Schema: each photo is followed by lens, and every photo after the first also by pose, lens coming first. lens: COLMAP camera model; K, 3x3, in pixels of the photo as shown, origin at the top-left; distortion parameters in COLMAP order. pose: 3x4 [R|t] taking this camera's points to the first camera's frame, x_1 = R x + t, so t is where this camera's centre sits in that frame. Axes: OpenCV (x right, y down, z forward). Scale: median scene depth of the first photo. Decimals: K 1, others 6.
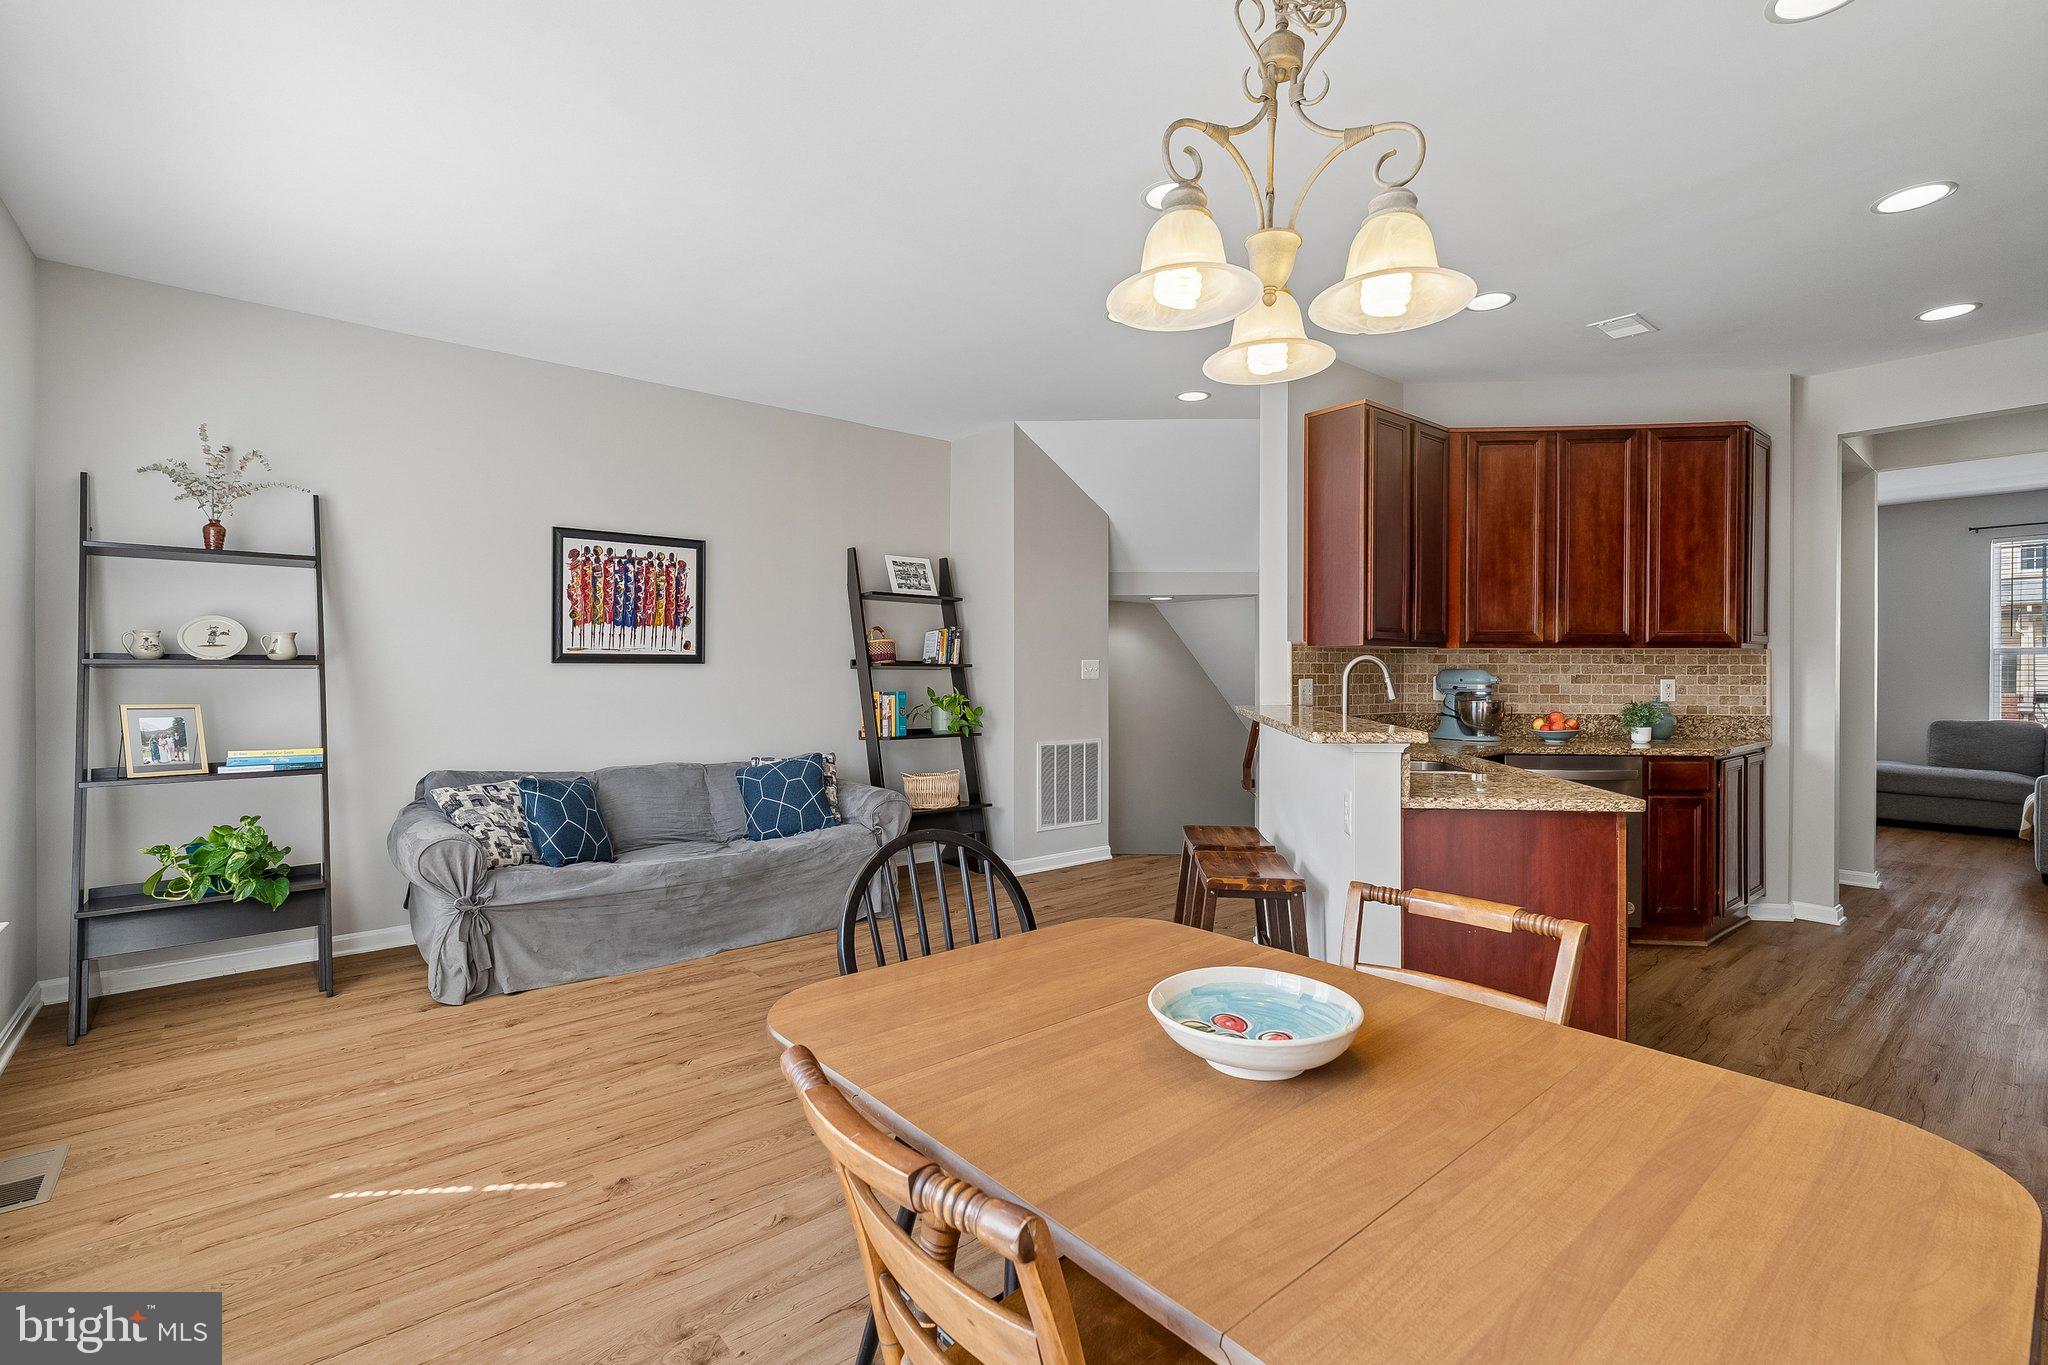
lens RADIAL K [[916.9, 0, 1047.6], [0, 916.9, 671.7], [0, 0, 1]] dist [0.010612, 0.000226]
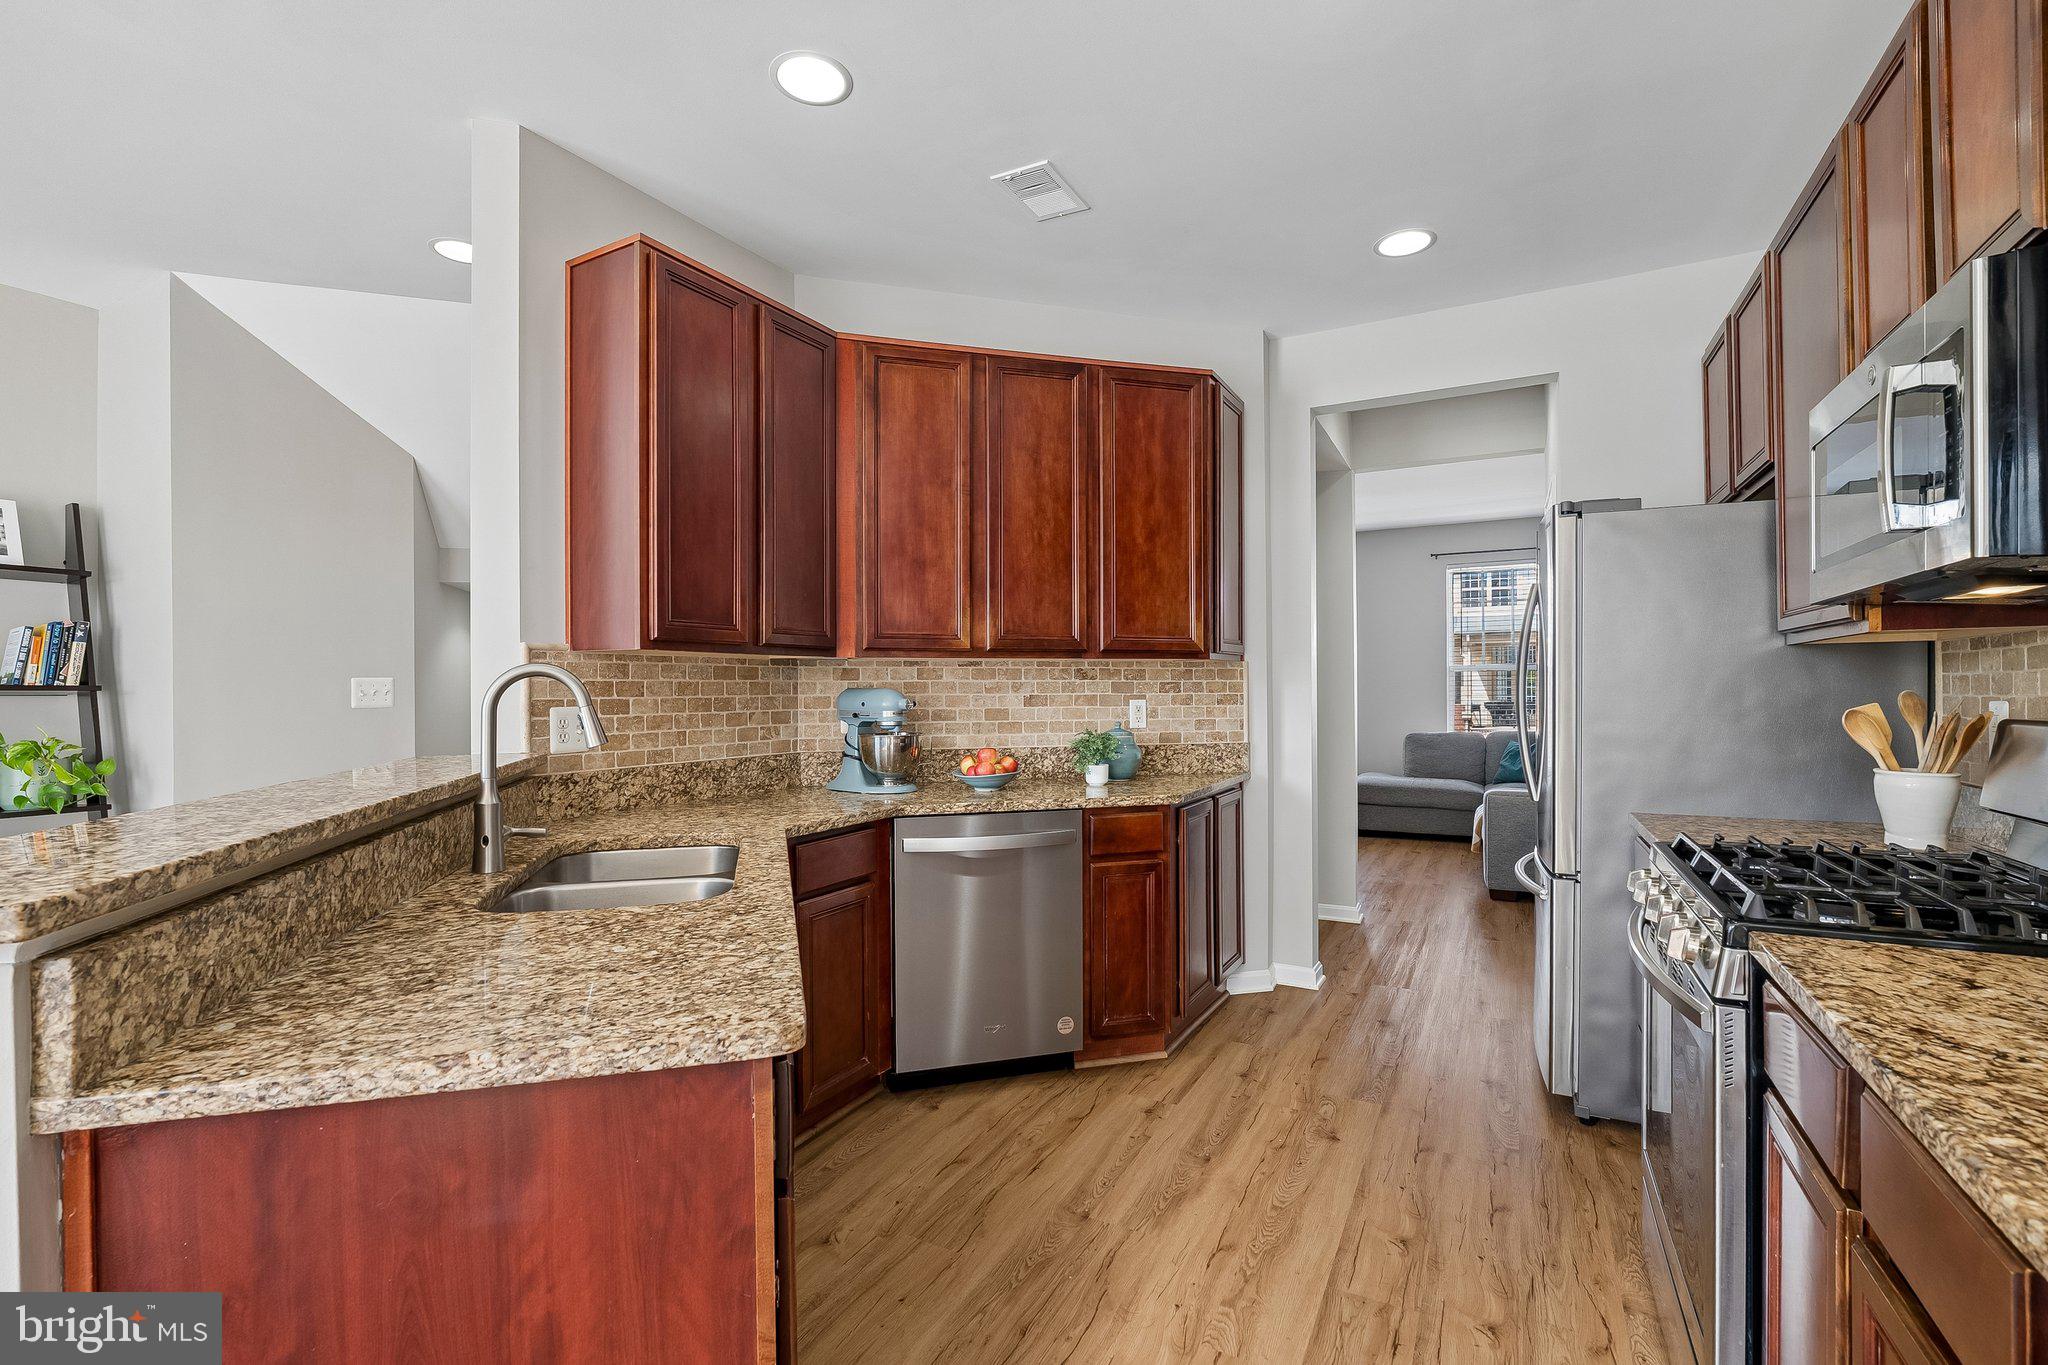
lens RADIAL K [[917.1, 0, 1014.2], [0, 917.1, 686.6], [0, 0, 1]] dist [-0.001560, 0.000123]
pose [[0.937944, -0.006468, 0.346727, 0.324274], [0.008795, 0.999948, -0.005136, 0.000370], [-0.346676, 0.007866, 0.937952, 0.325545]]
